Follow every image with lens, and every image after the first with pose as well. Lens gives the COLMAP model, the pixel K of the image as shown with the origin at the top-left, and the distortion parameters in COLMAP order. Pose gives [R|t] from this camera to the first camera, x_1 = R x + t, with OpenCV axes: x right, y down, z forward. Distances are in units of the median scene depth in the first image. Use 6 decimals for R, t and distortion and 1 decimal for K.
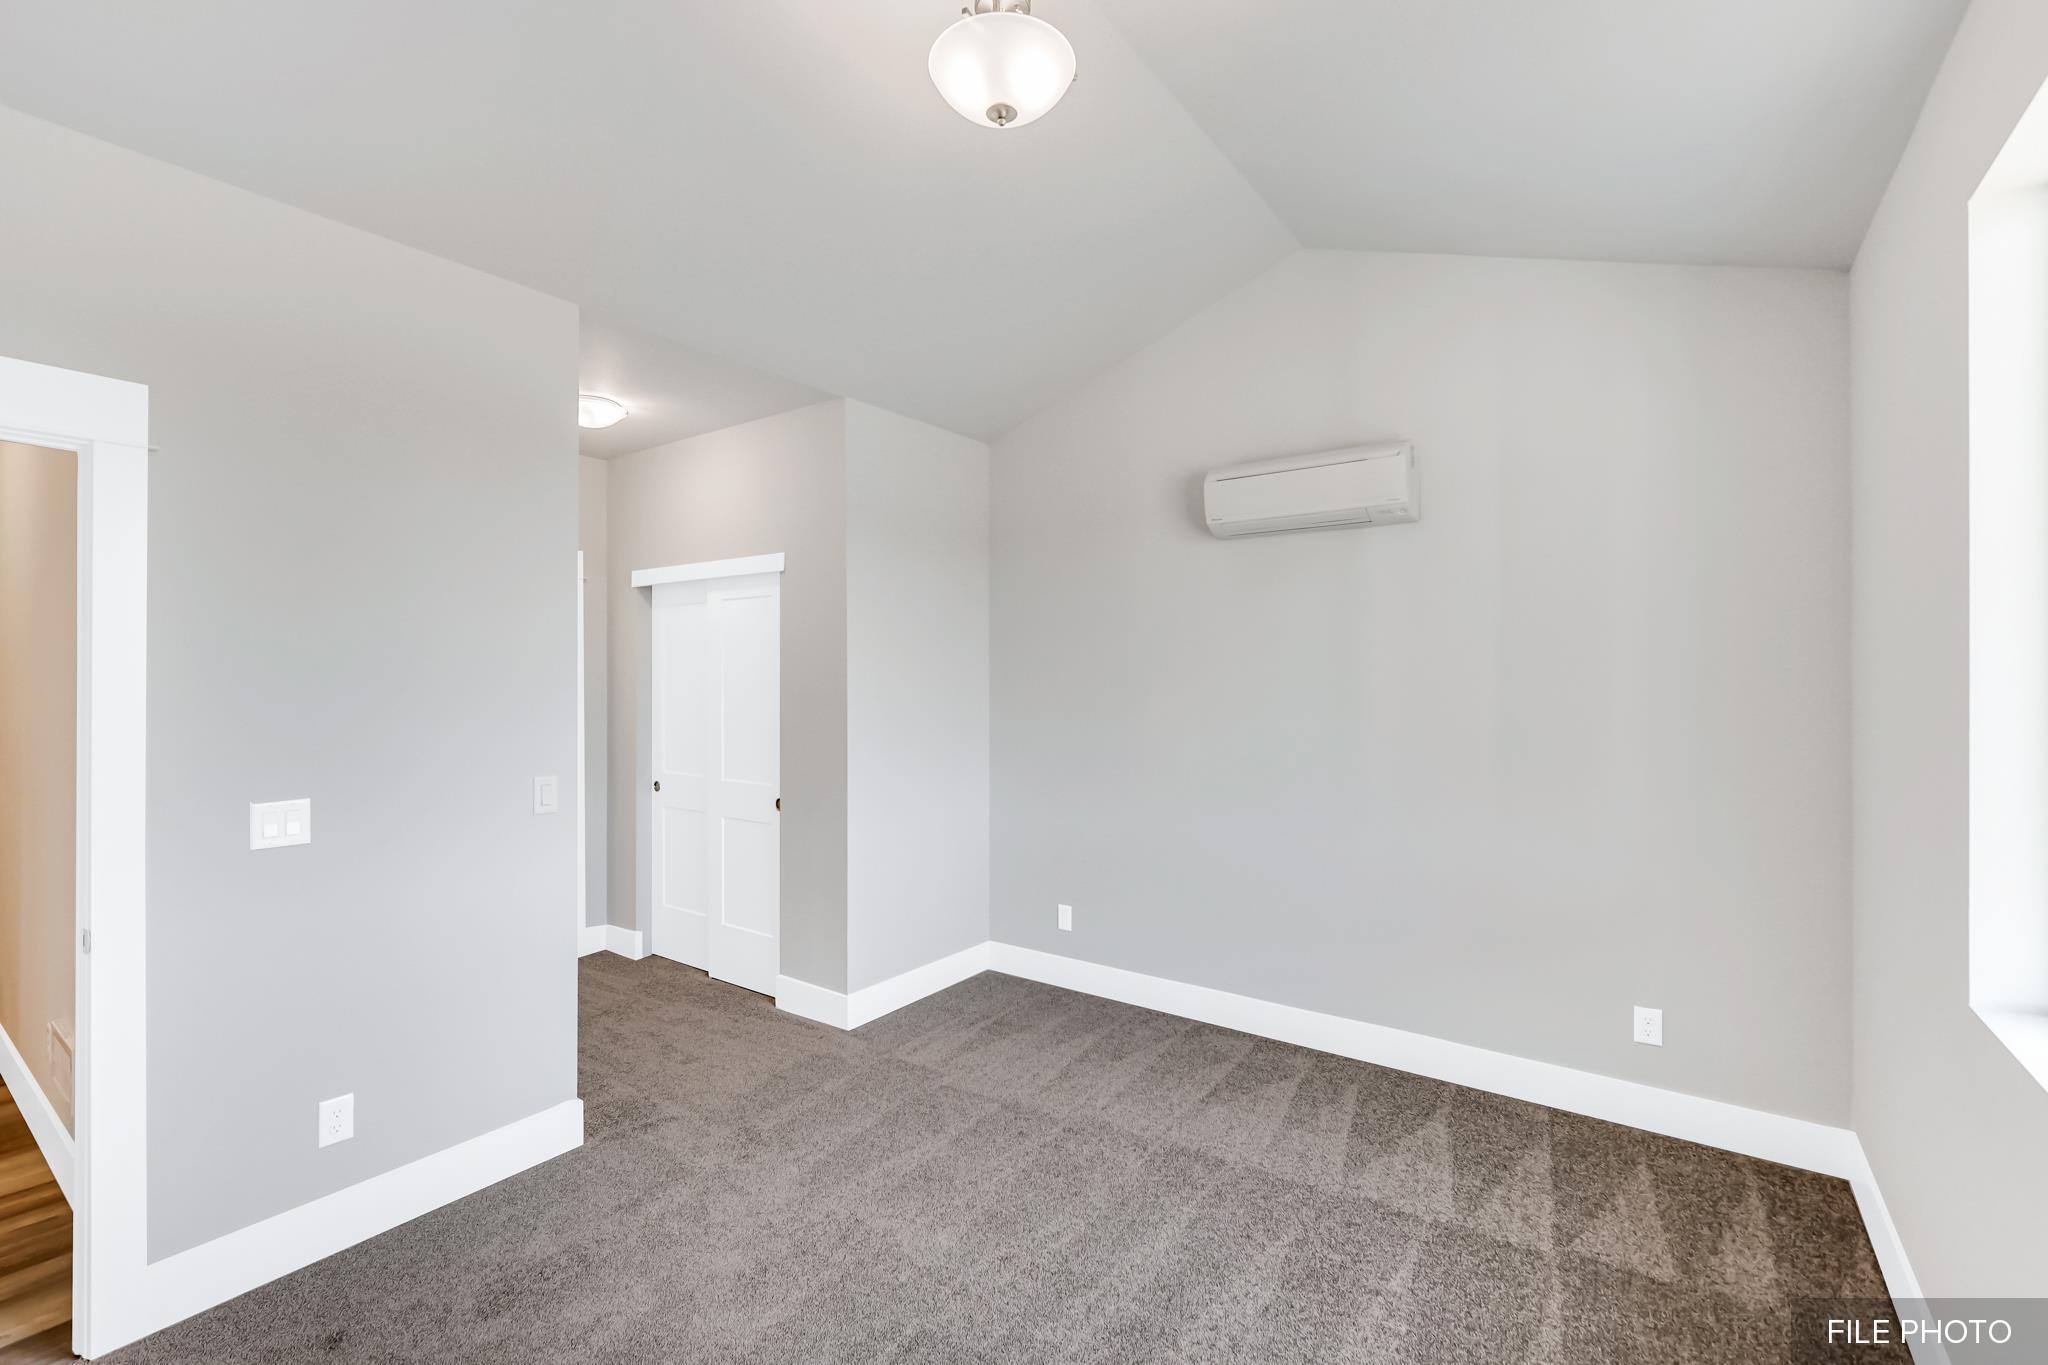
lens RADIAL K [[901.6, 0, 1009.6], [0, 901.6, 683.8], [0, 0, 1]] dist [0.009283, 0.000166]
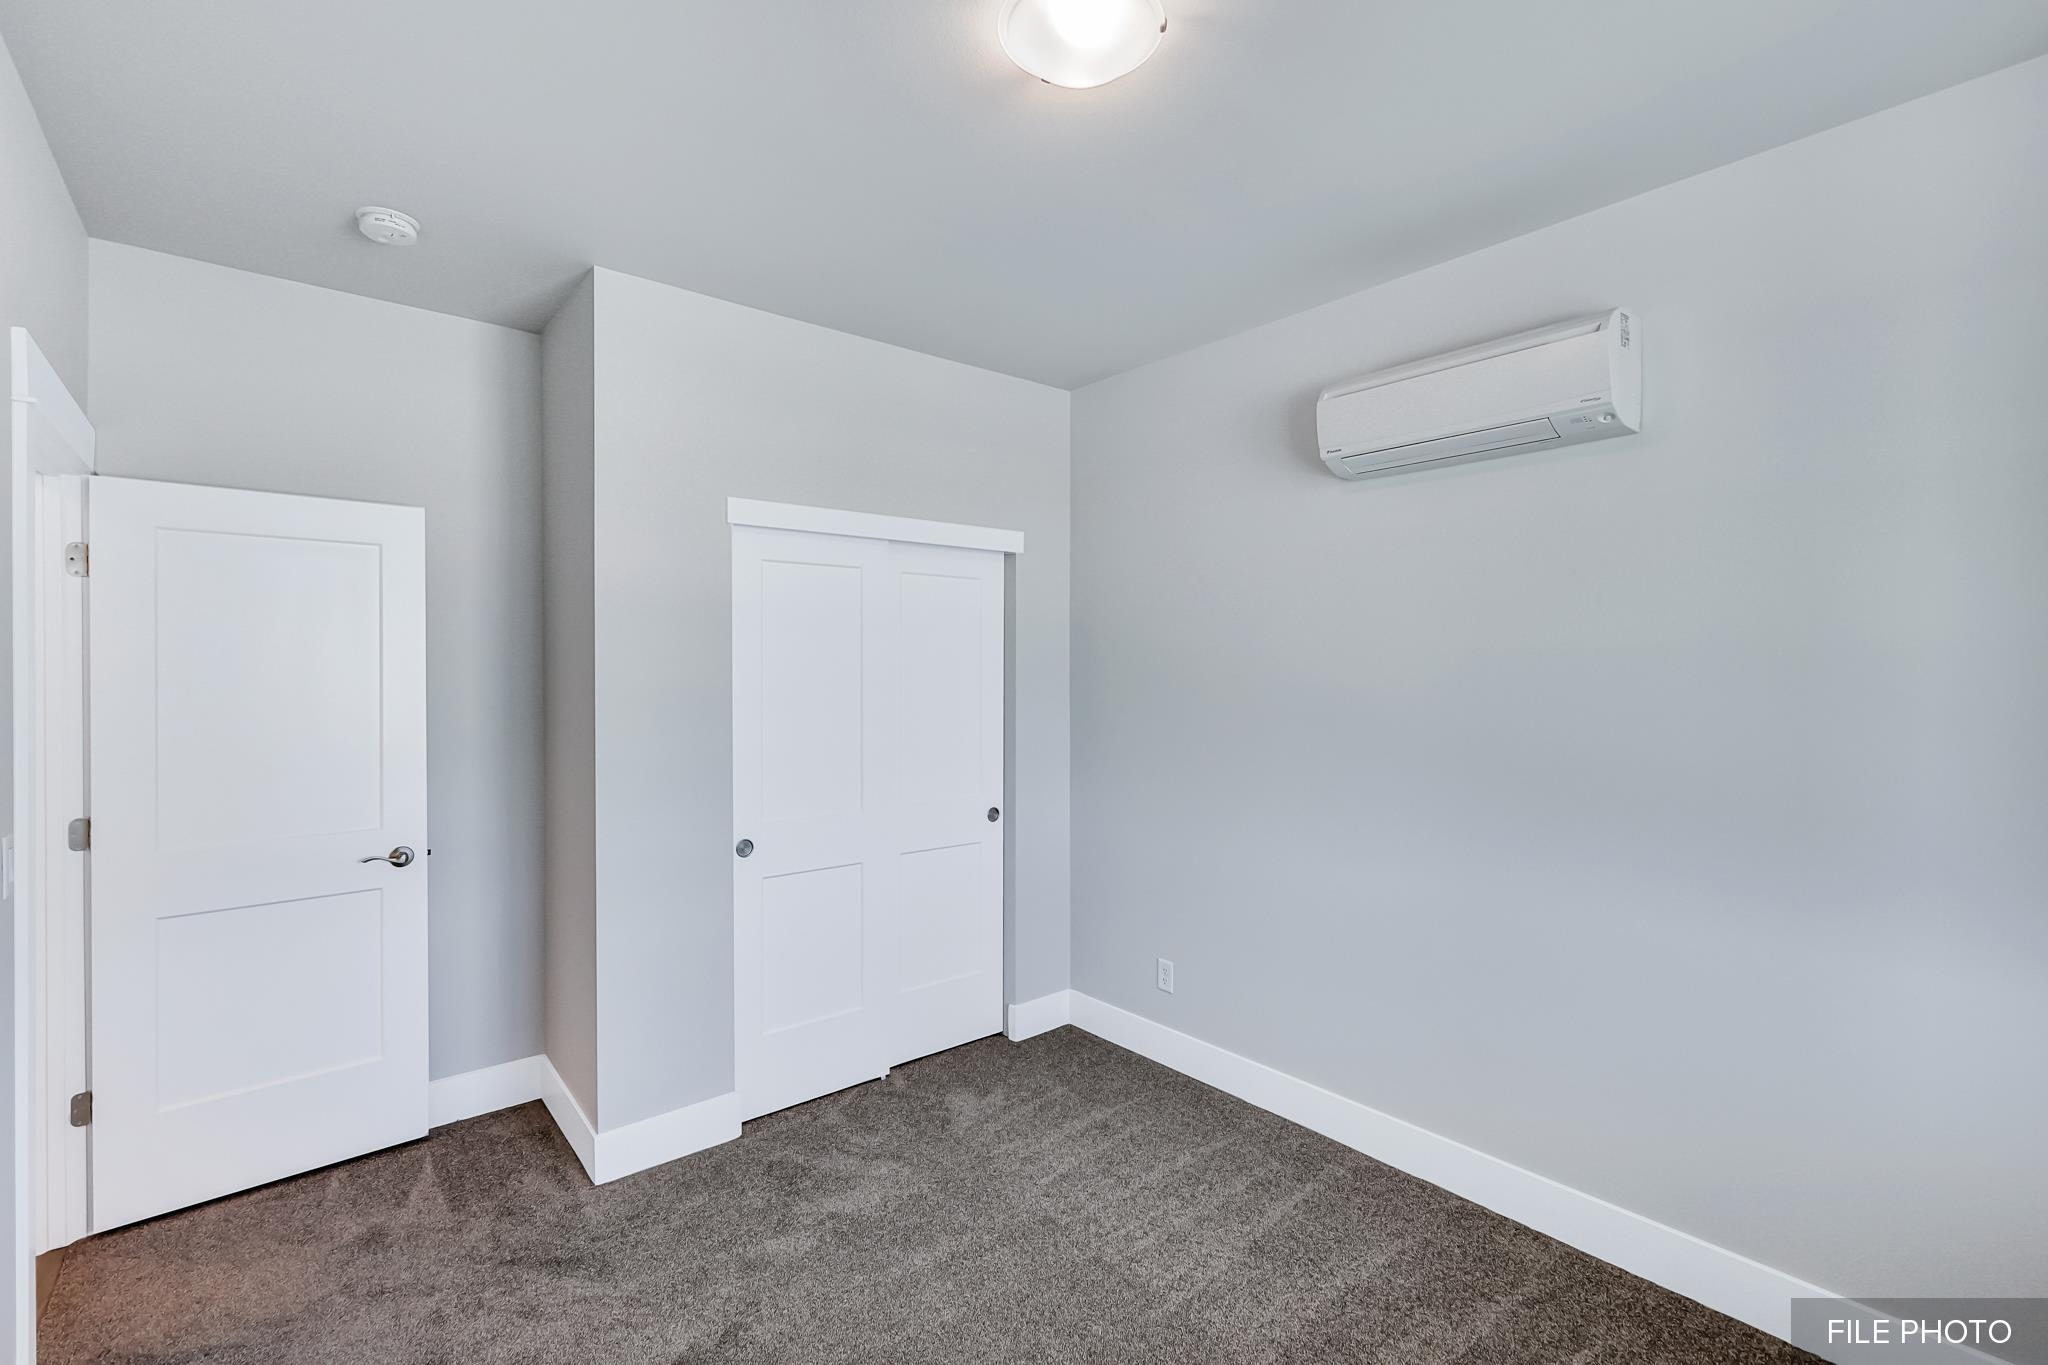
lens RADIAL K [[901.6, 0, 1029.4], [0, 901.6, 681.3], [0, 0, 1]] dist [0.009283, 0.000166]
pose [[0.971414, -0.001162, -0.237387, 0.168943], [0.002025, 0.999992, 0.003392, 0.001324], [0.237382, -0.003776, 0.971409, 0.235895]]
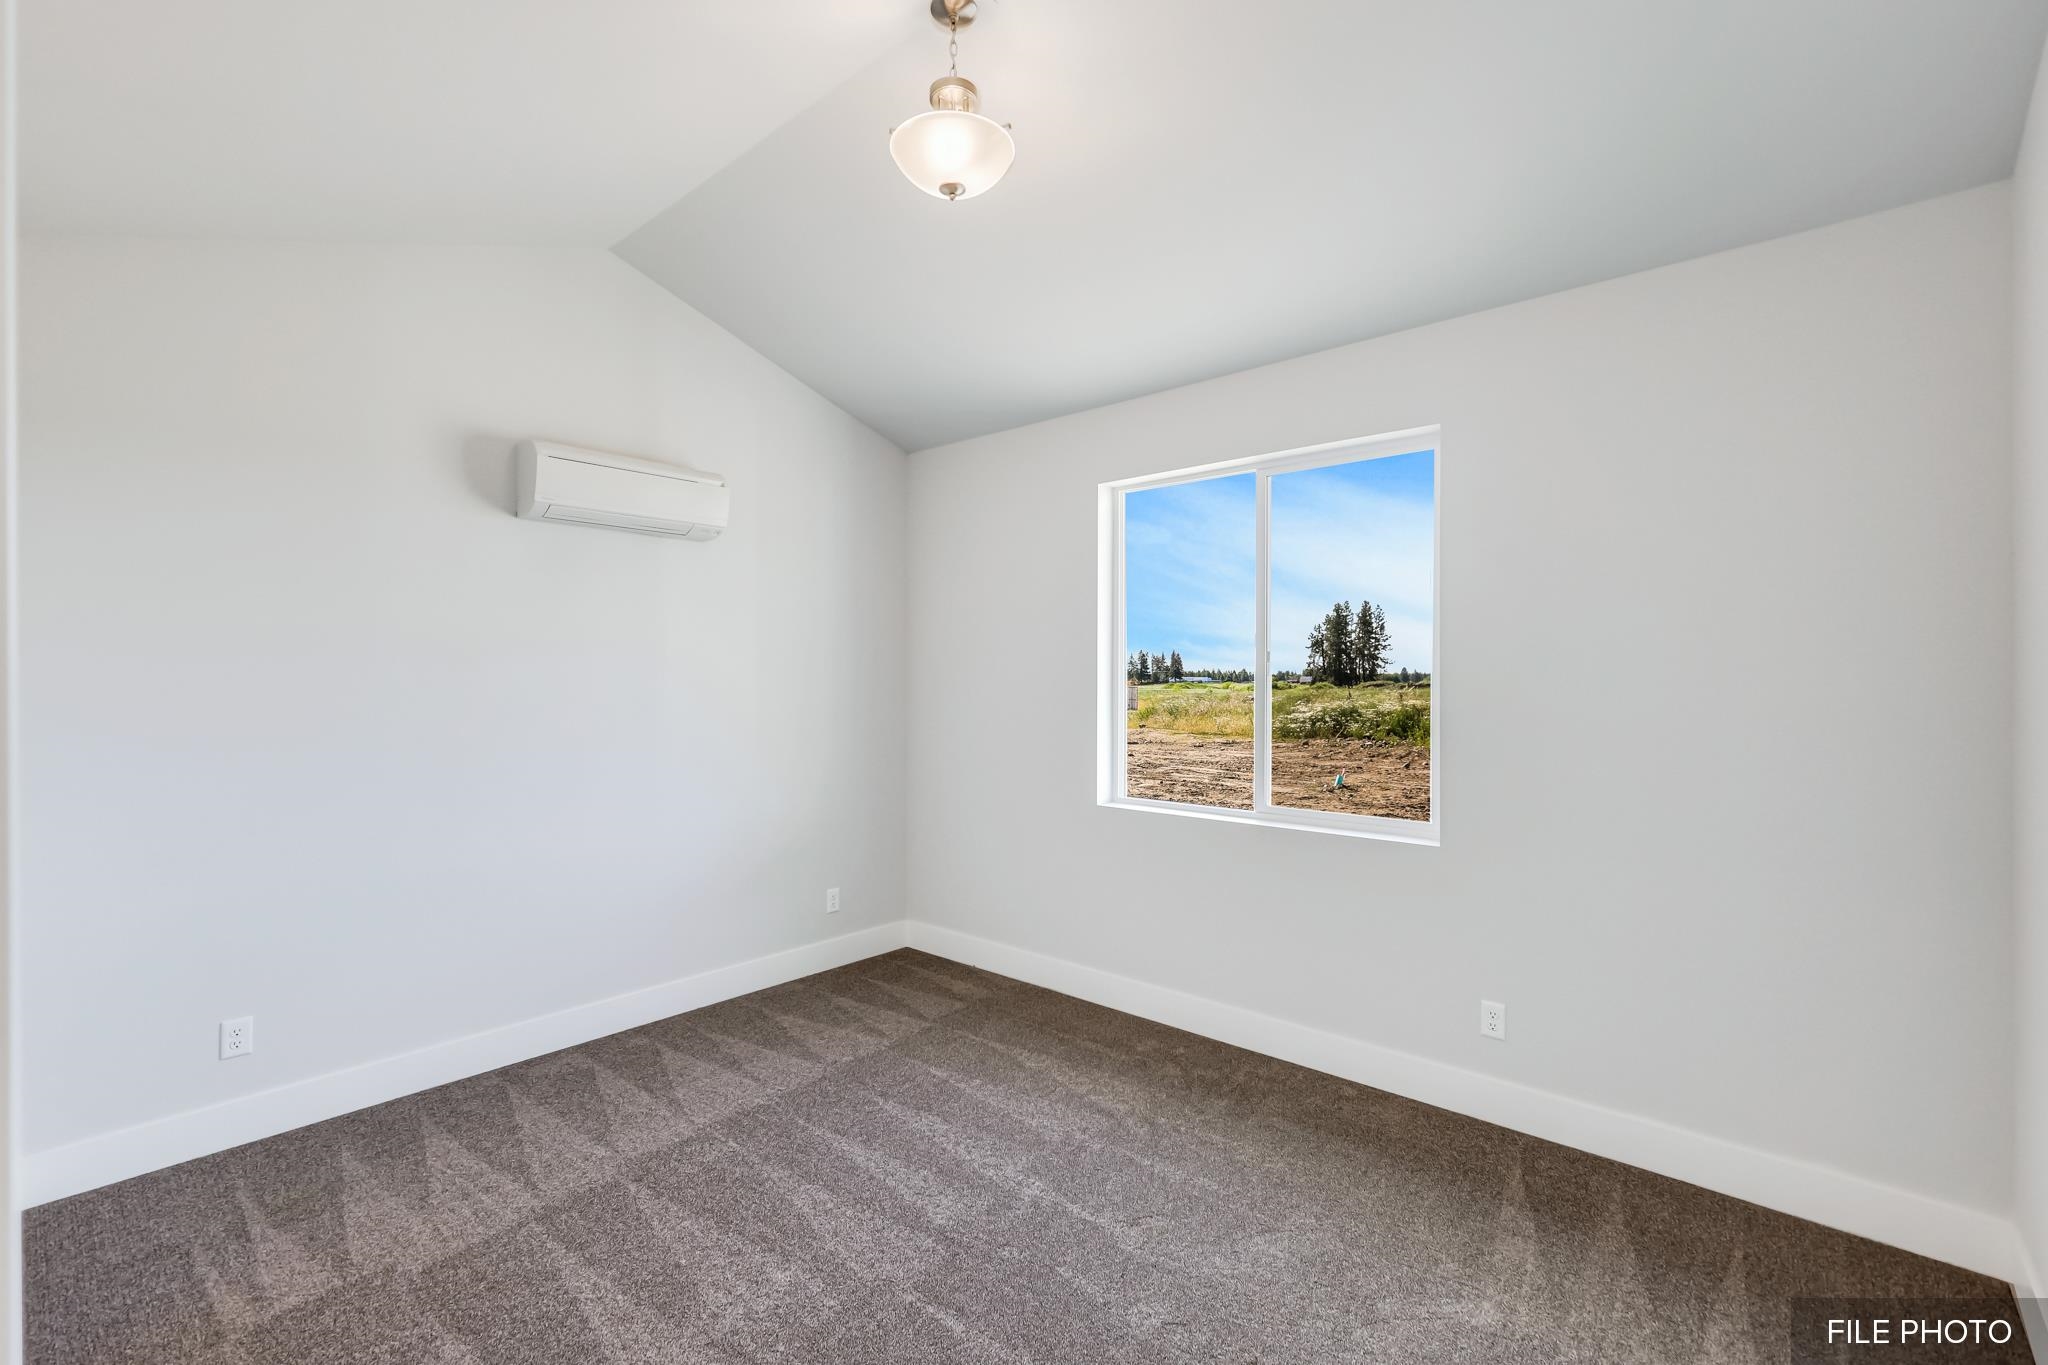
lens RADIAL K [[901.6, 0, 1025.6], [0, 901.6, 672.4], [0, 0, 1]] dist [0.009283, 0.000166]
pose [[0.100925, 0.001926, 0.994892, -0.687163], [0.011505, 0.999929, -0.003103, 0.002598], [-0.994828, 0.011759, 0.100895, 0.459913]]
